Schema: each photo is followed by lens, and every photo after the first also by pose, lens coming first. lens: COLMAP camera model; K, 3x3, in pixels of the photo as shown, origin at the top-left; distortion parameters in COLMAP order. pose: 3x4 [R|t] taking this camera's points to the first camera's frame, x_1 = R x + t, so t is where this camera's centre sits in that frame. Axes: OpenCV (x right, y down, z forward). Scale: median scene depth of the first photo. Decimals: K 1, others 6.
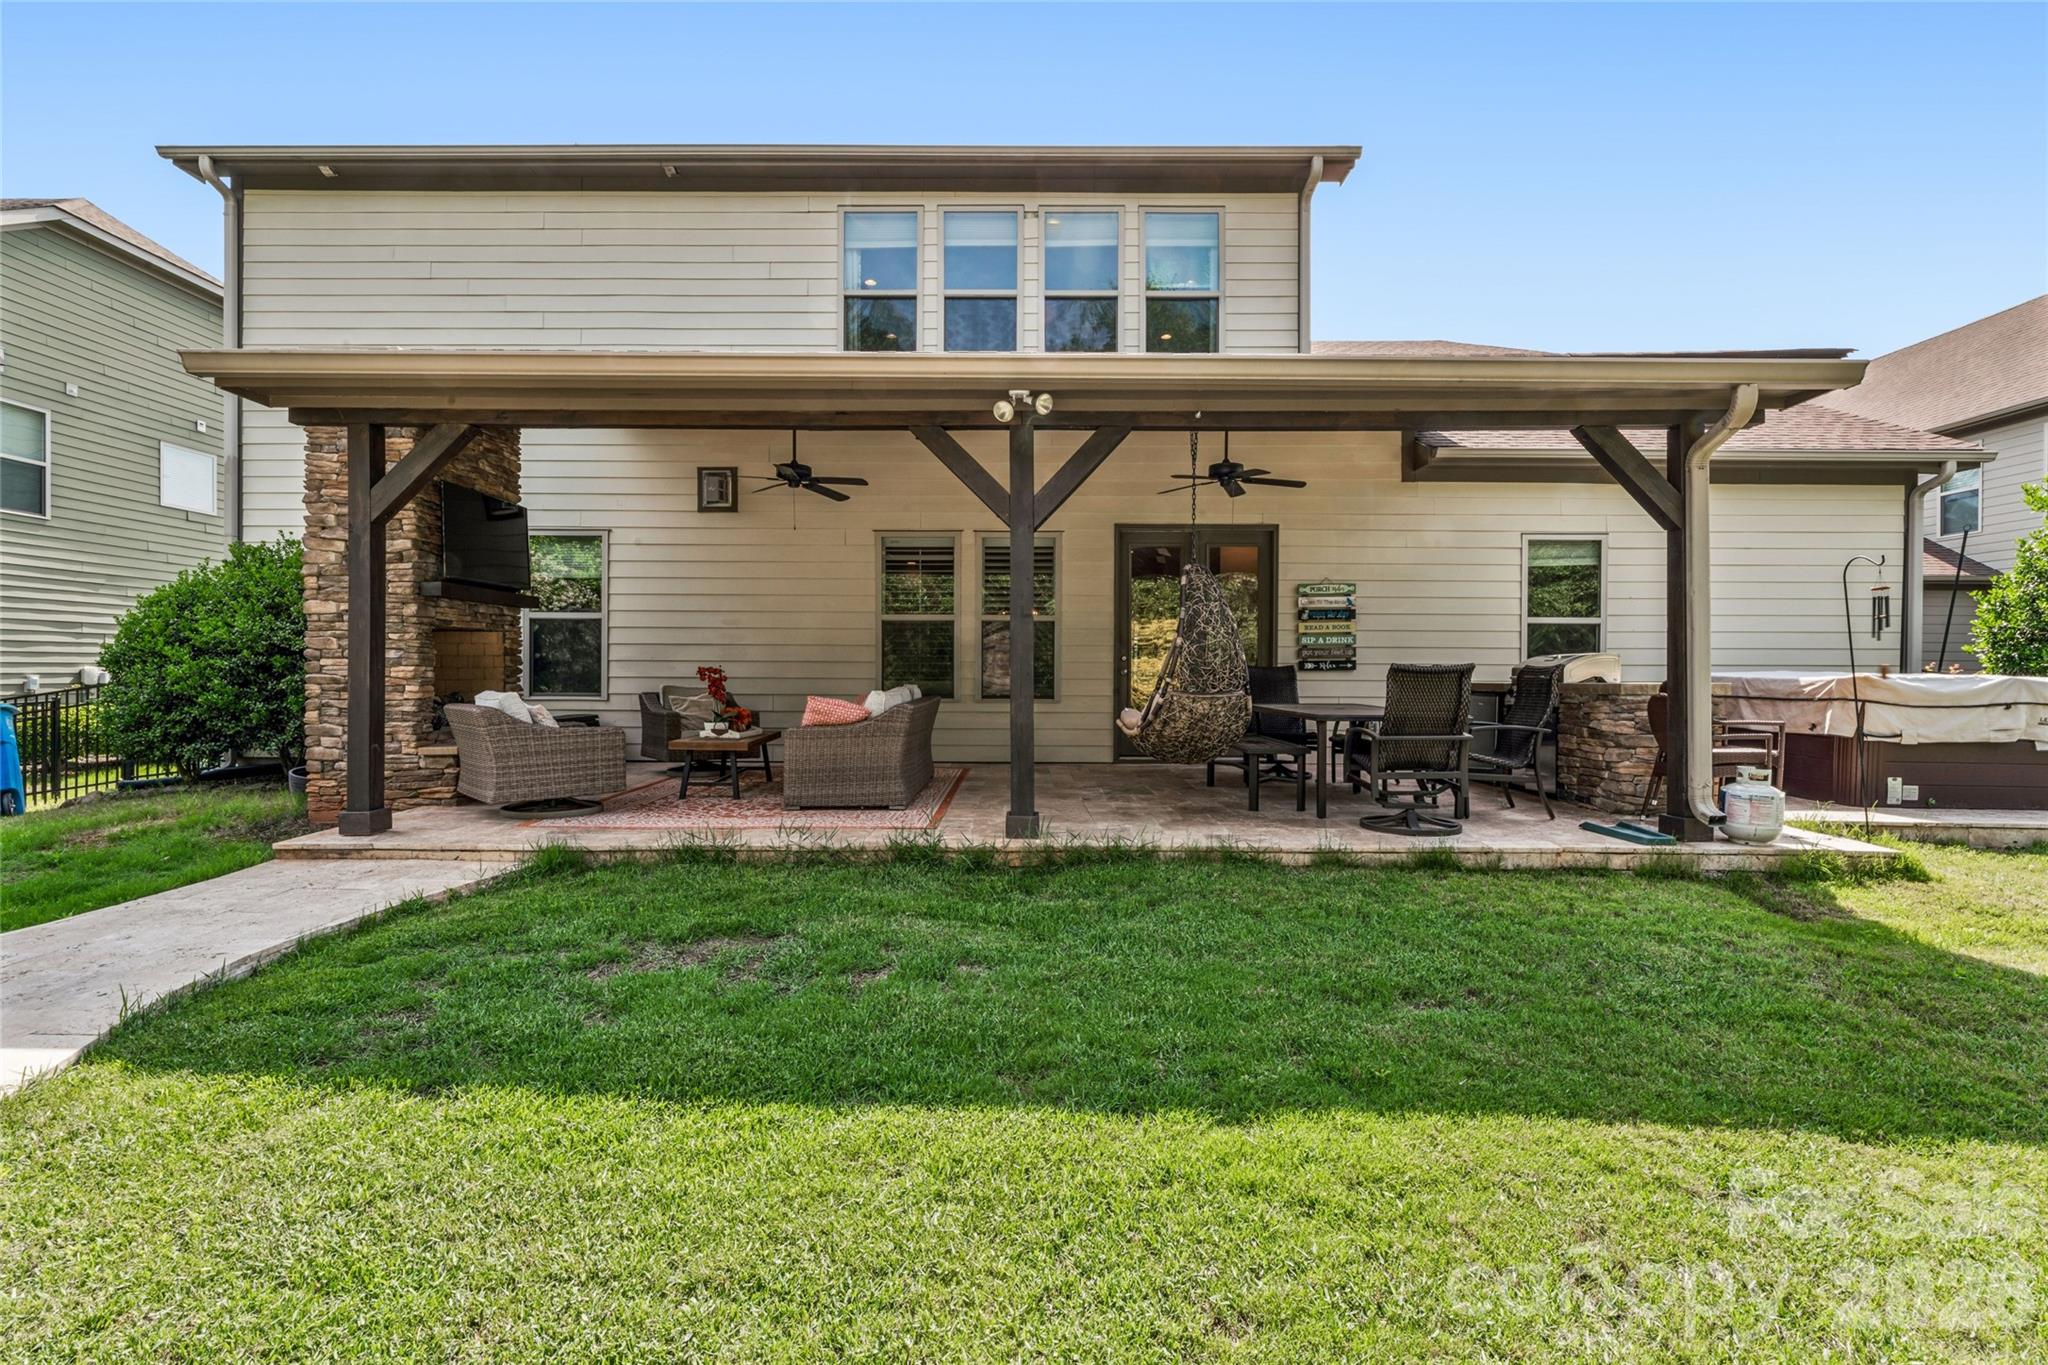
lens RADIAL K [[937.9, 0, 1008.5], [0, 937.9, 694.4], [0, 0, 1]] dist [0.001295, 0.000193]
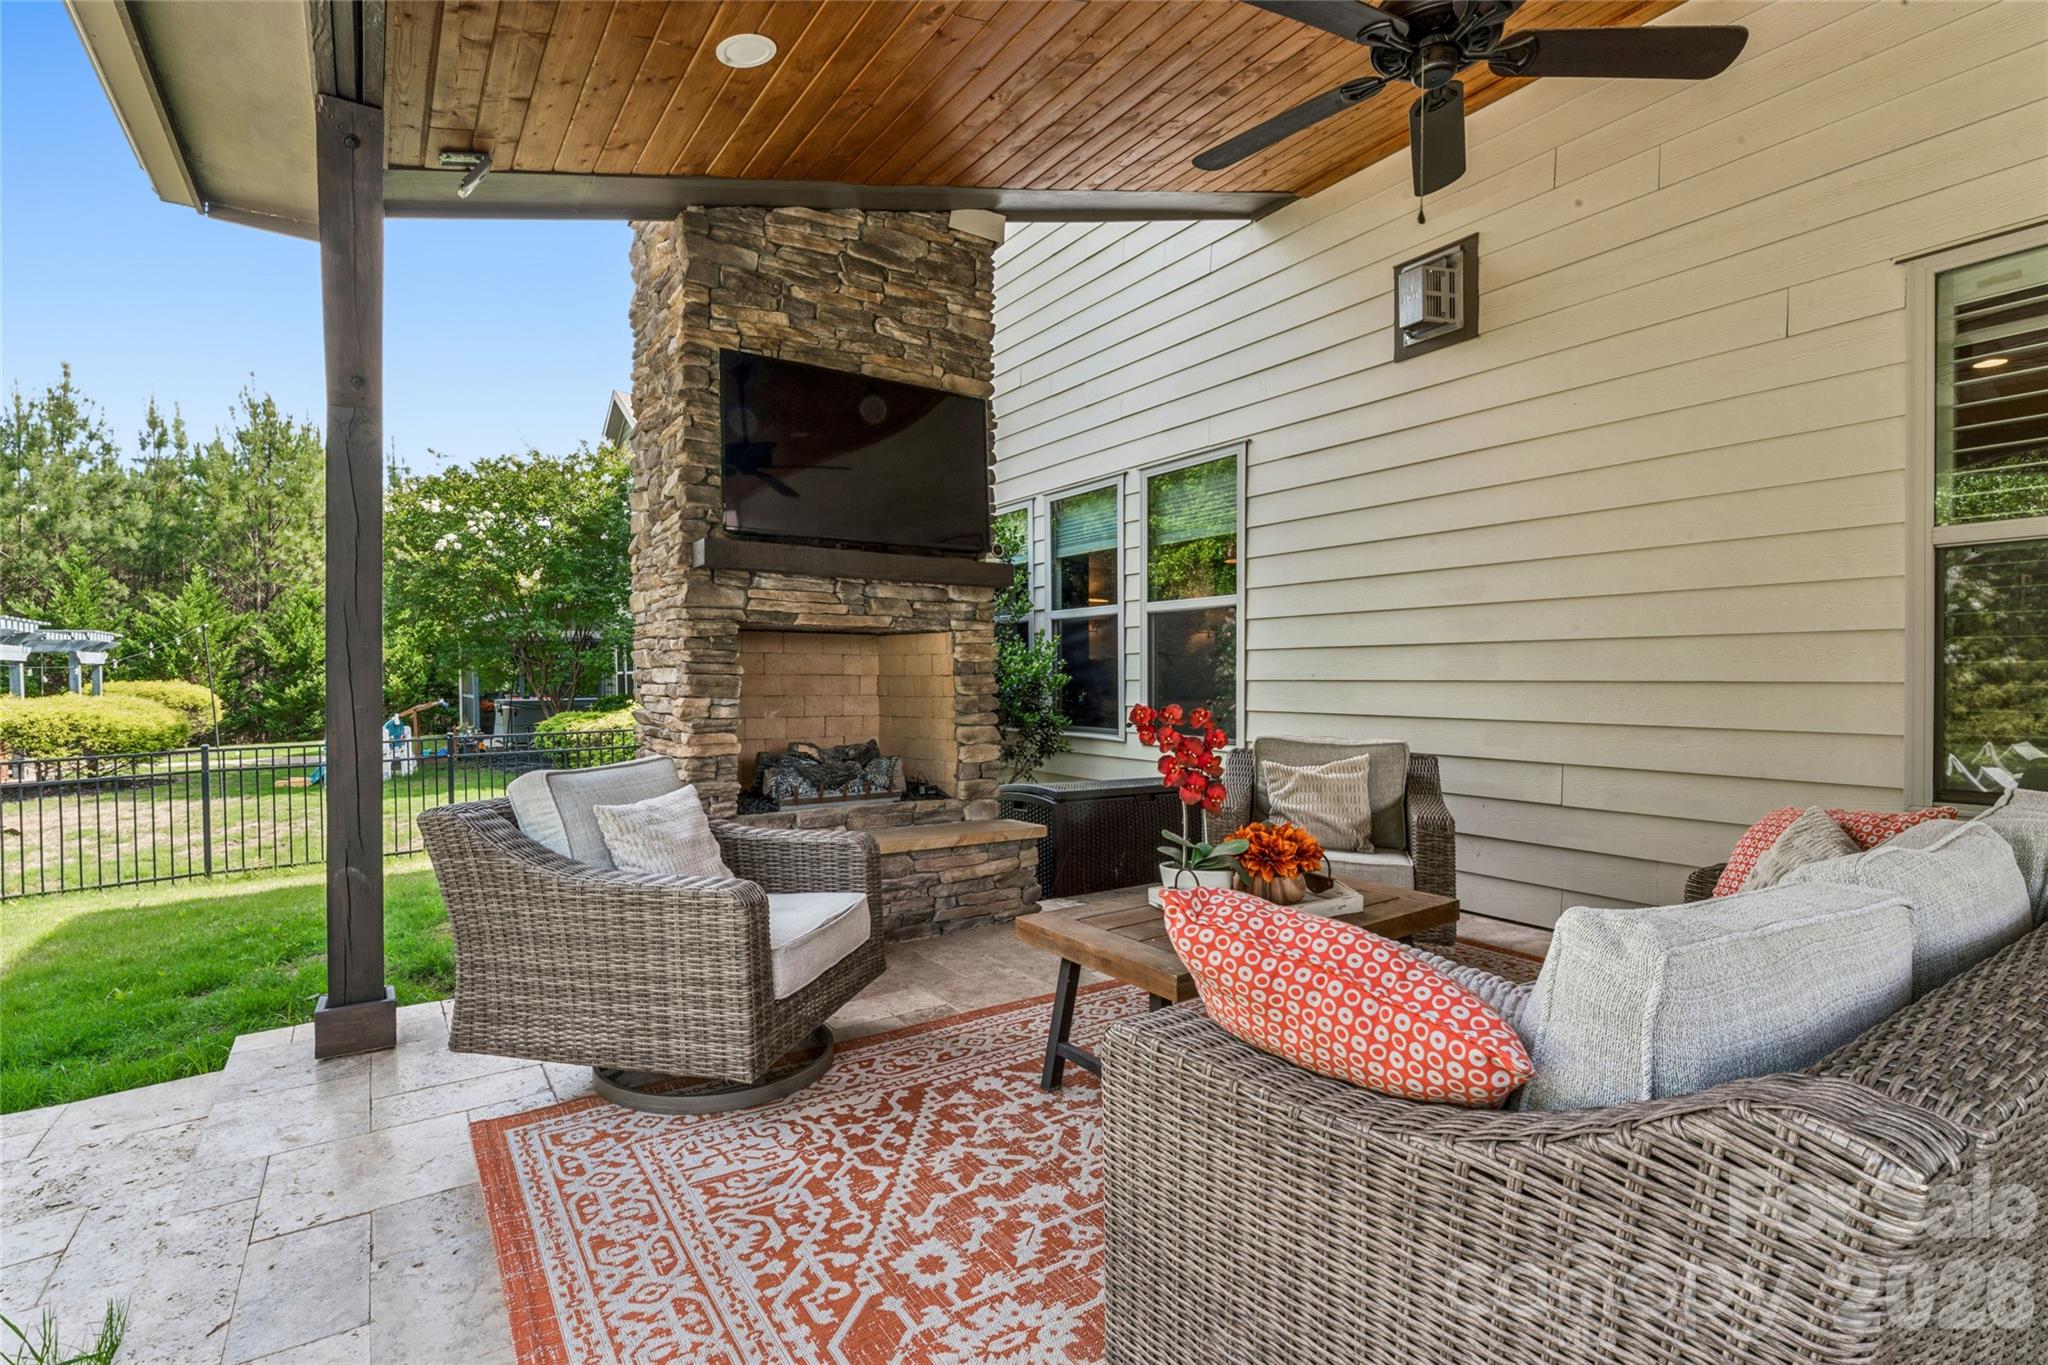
lens RADIAL K [[937.9, 0, 1008.5], [0, 937.9, 694.4], [0, 0, 1]] dist [0.001295, 0.000193]
pose [[0.569266, -0.011098, -0.822079, -0.067916], [-0.009422, 0.999755, -0.020021, -0.019474], [0.822100, 0.019143, 0.569022, 0.711160]]
